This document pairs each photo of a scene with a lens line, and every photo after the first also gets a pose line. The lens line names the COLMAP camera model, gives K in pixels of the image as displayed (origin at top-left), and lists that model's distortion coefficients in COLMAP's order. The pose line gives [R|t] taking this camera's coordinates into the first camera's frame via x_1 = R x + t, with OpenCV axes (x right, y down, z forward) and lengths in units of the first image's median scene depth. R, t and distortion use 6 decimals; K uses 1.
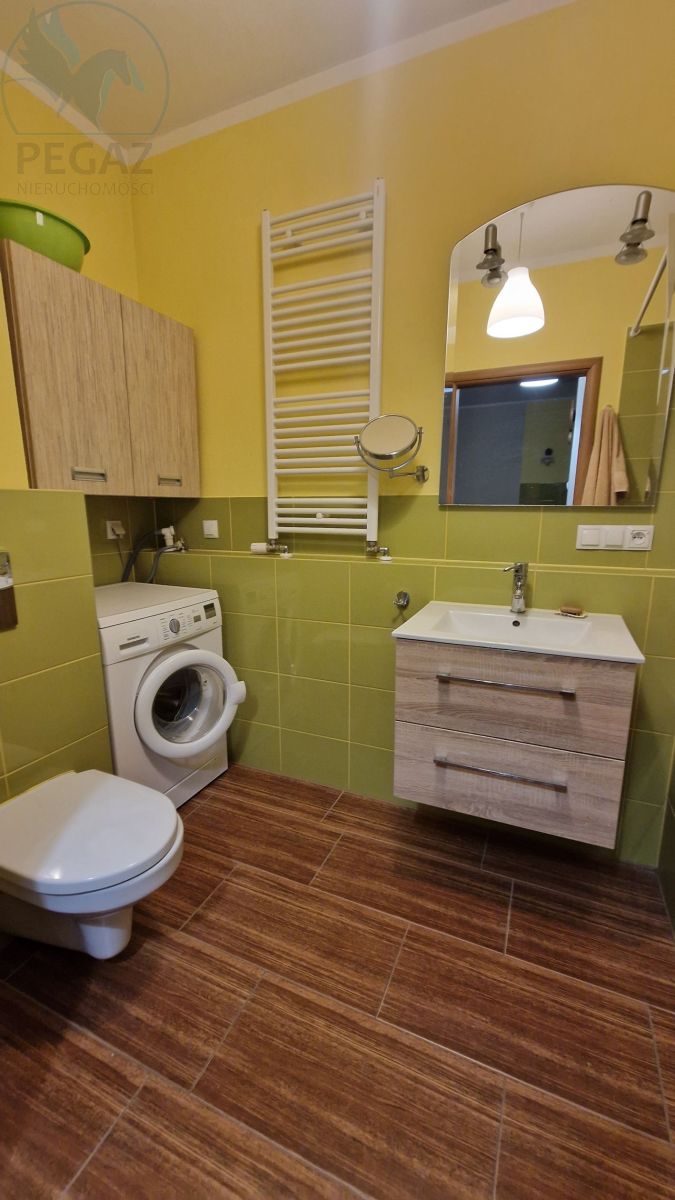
lens RADIAL K [[489.6, 0, 334.5], [0, 489.6, 599.7], [0, 0, 1]] dist [0.008887, -0.005038]
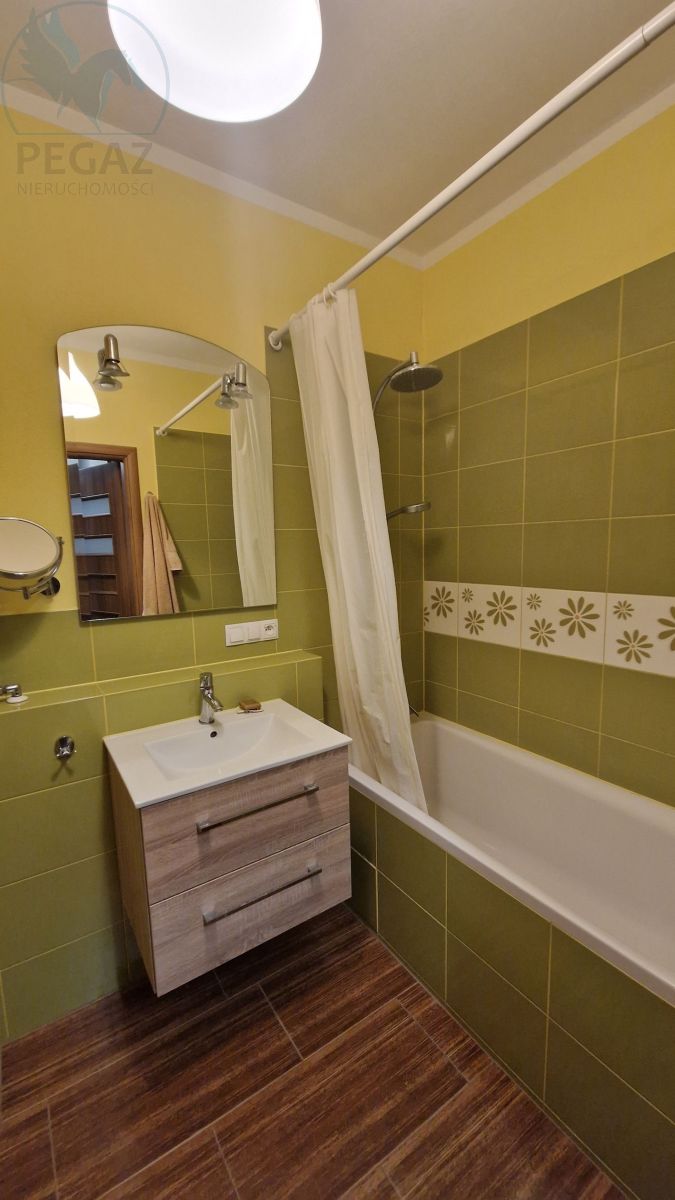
lens RADIAL K [[489.6, 0, 334.7], [0, 489.6, 603.8], [0, 0, 1]] dist [0.008887, -0.005038]
pose [[0.536510, -0.117959, 0.835609, -0.348678], [0.187779, 0.982045, 0.018066, -0.213014], [-0.822737, 0.147217, 0.549027, 0.230052]]
